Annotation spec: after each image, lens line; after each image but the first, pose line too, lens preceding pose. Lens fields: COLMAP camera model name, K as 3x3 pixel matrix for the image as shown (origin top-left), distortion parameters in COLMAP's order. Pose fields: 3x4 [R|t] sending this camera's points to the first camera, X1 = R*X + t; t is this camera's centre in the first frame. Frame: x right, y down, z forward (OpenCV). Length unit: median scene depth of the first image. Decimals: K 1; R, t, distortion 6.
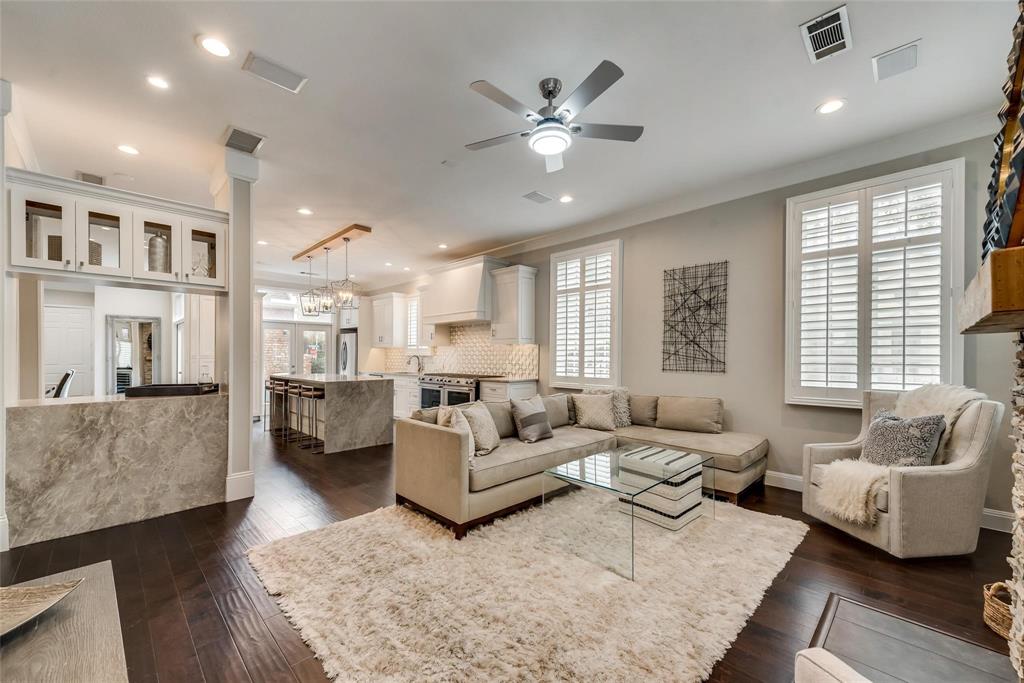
lens RADIAL K [[400.4, 0, 510.6], [0, 400.4, 353.9], [0, 0, 1]] dist [0.010271, -0.002317]
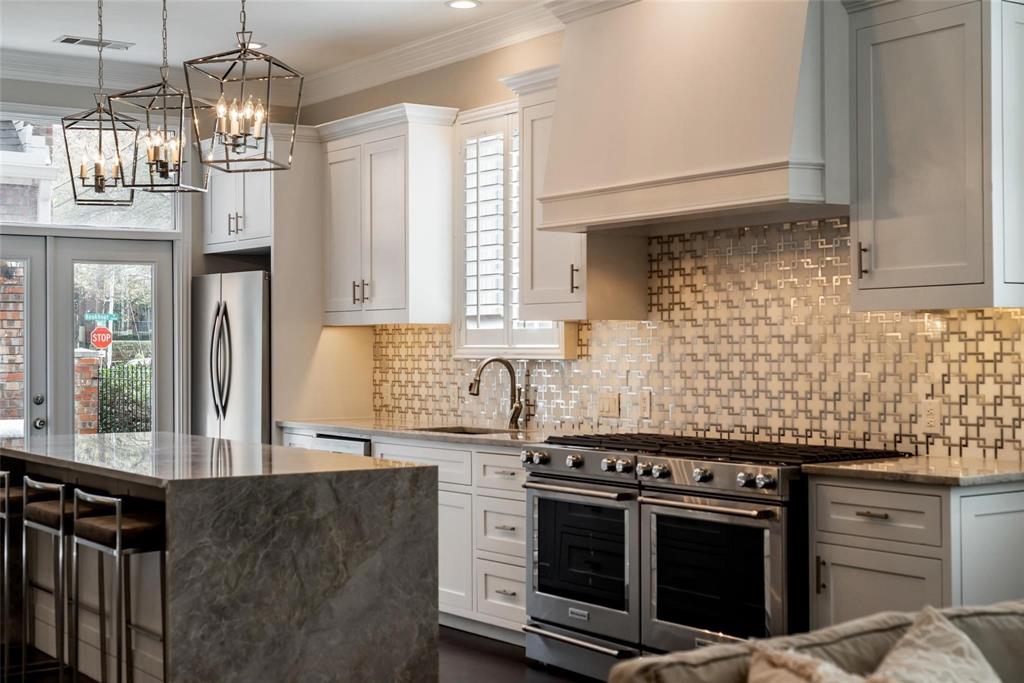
lens RADIAL K [[1502.4, 0, 509.3], [0, 1502.4, 345.2], [0, 0, 1]] dist [0.008109, 0.000000]
pose [[0.981902, -0.006969, -0.189260, -0.070153], [0.007603, 0.999968, 0.002621, -0.007680], [0.189236, -0.004013, 0.981923, 0.123123]]
